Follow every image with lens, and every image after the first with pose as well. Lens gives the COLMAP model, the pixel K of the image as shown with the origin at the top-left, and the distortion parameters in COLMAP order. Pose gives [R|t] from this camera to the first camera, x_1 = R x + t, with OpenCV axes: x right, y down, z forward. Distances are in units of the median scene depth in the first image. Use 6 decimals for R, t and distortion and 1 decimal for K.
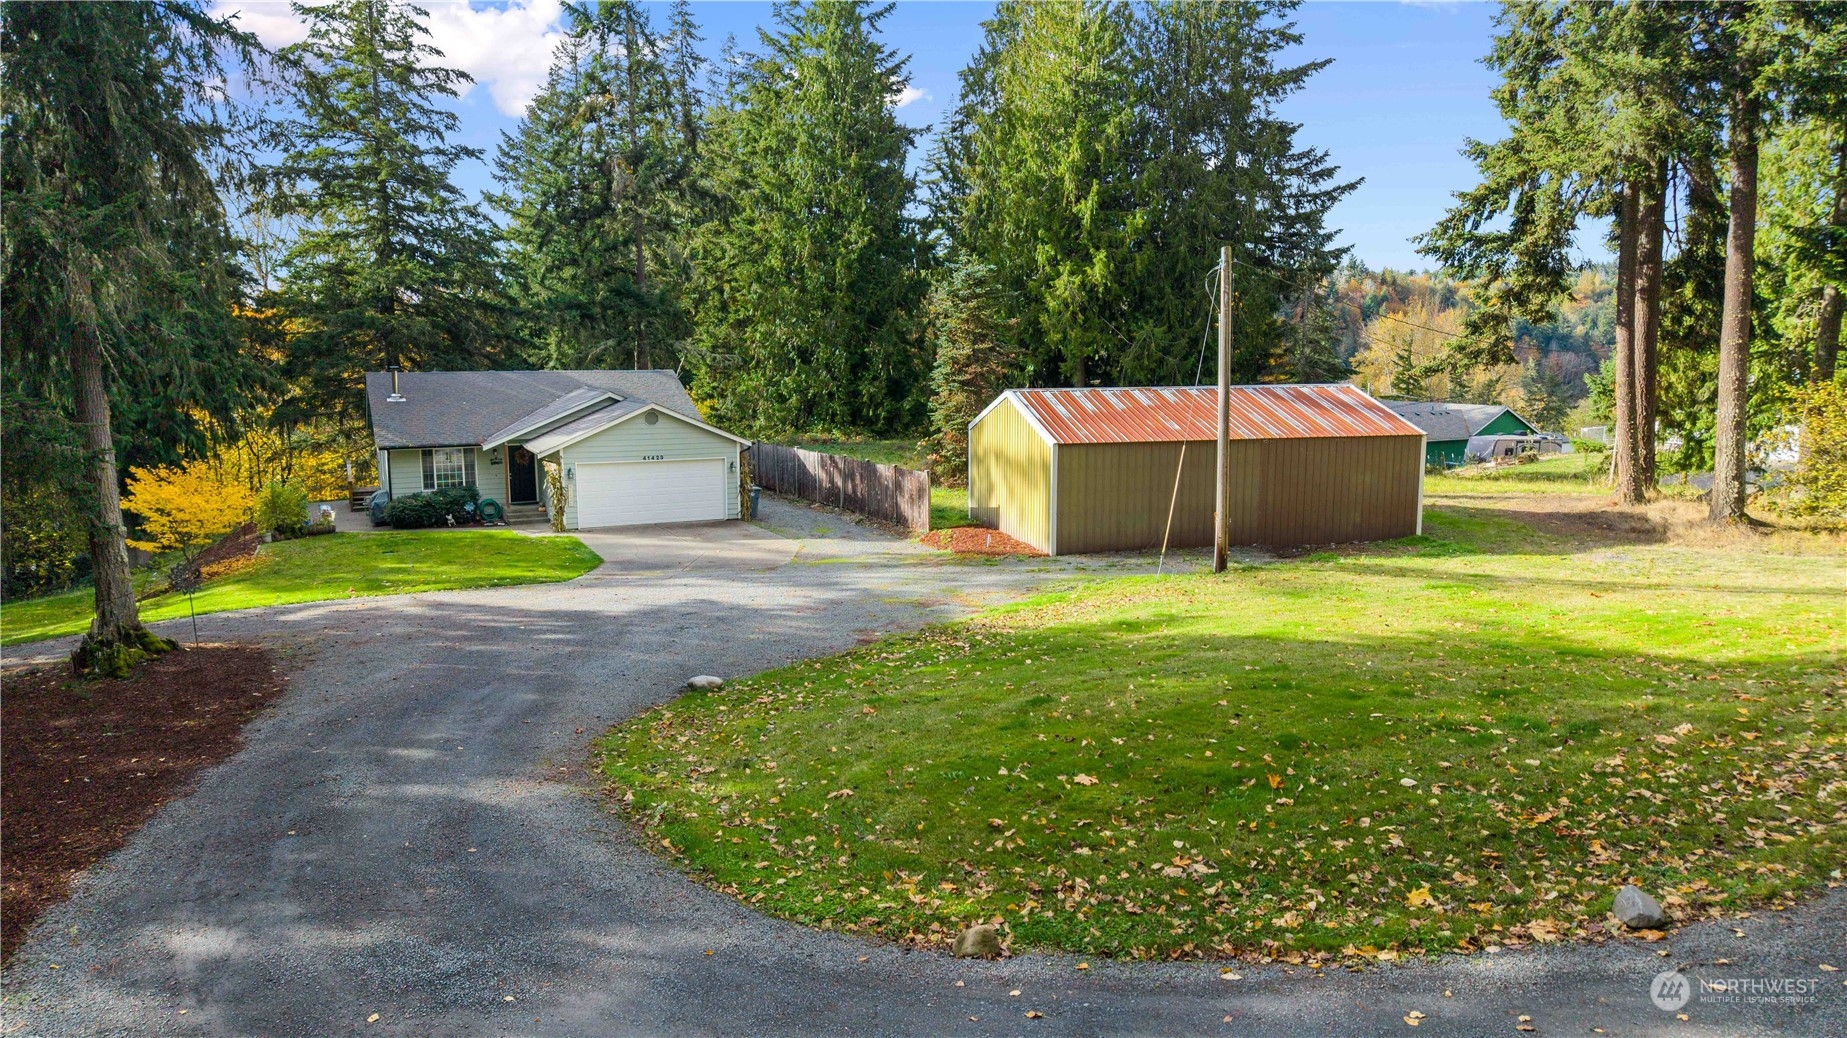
lens RADIAL K [[1265.4, 0, 924.4], [0, 1265.4, 504.8], [0, 0, 1]] dist [0.079956, -0.071778]
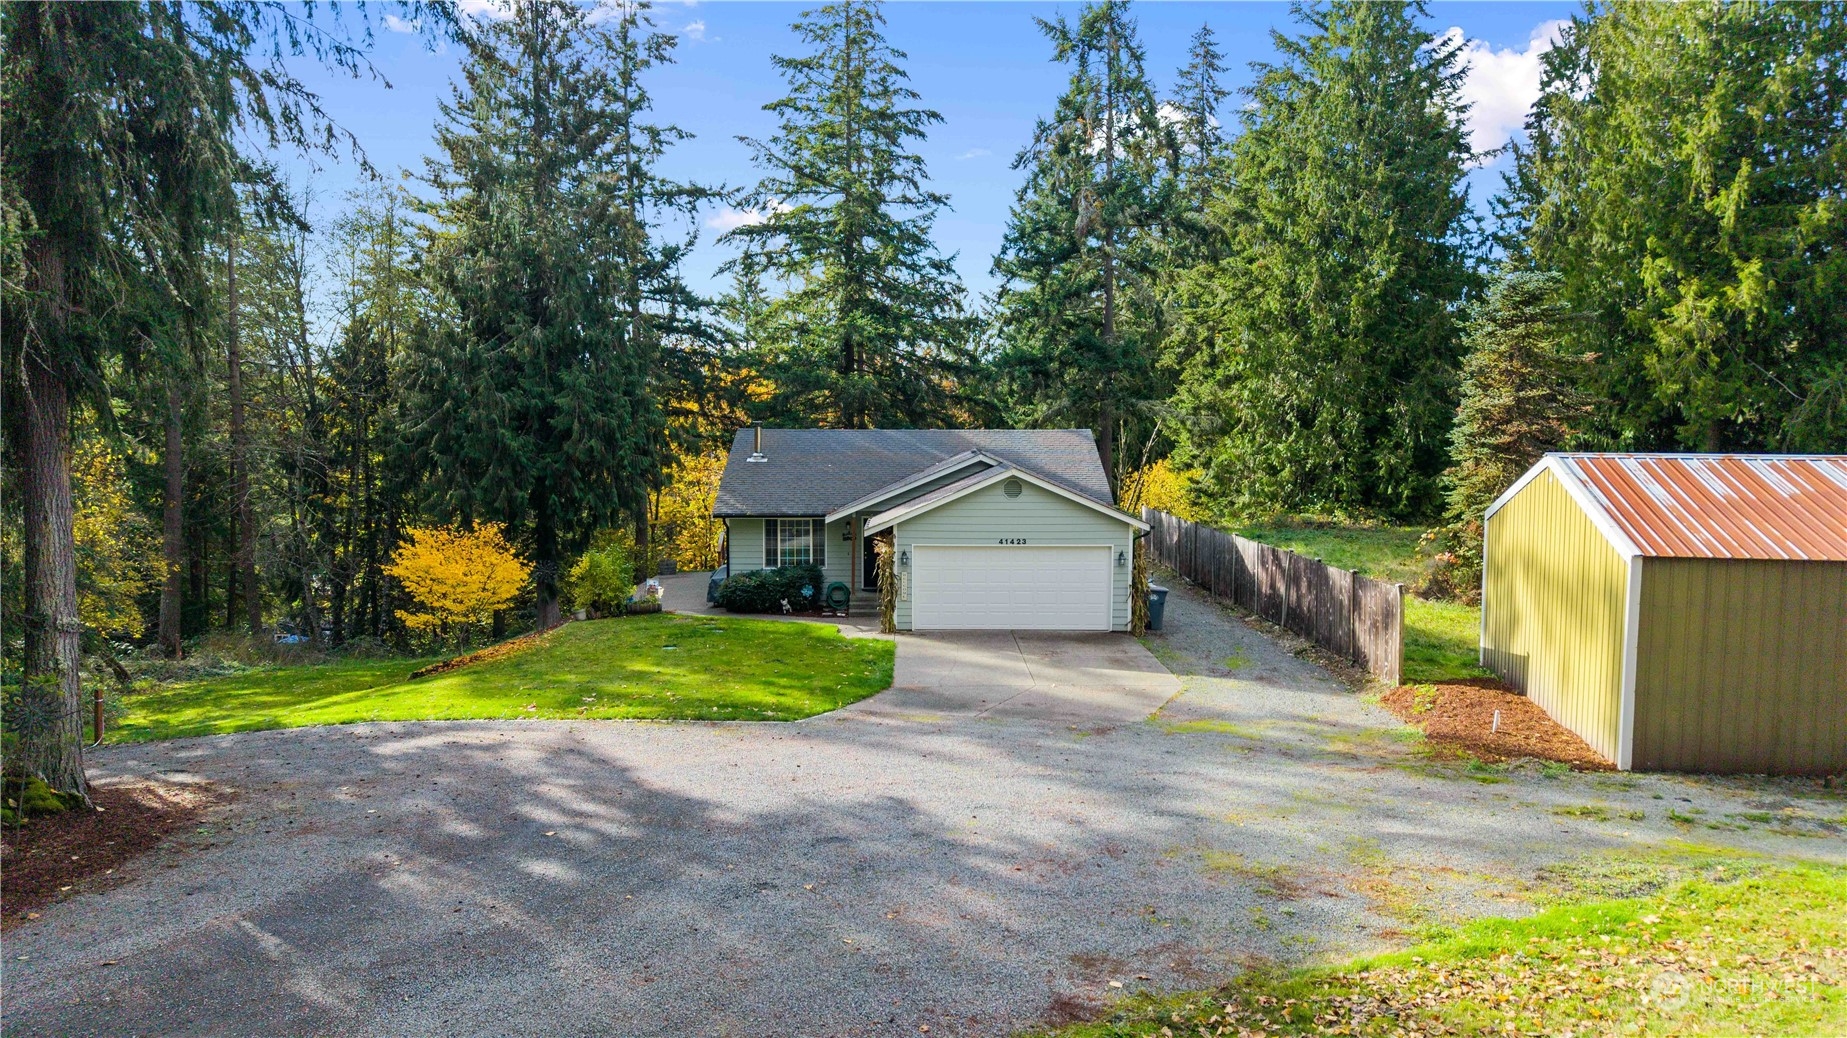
lens RADIAL K [[1265.4, 0, 924.4], [0, 1265.4, 504.8], [0, 0, 1]] dist [0.079956, -0.071778]
pose [[0.908671, 0.033643, -0.416156, 0.027498], [-0.057659, 0.997309, -0.045273, -0.013366], [0.413513, 0.065134, 0.908165, 0.190149]]
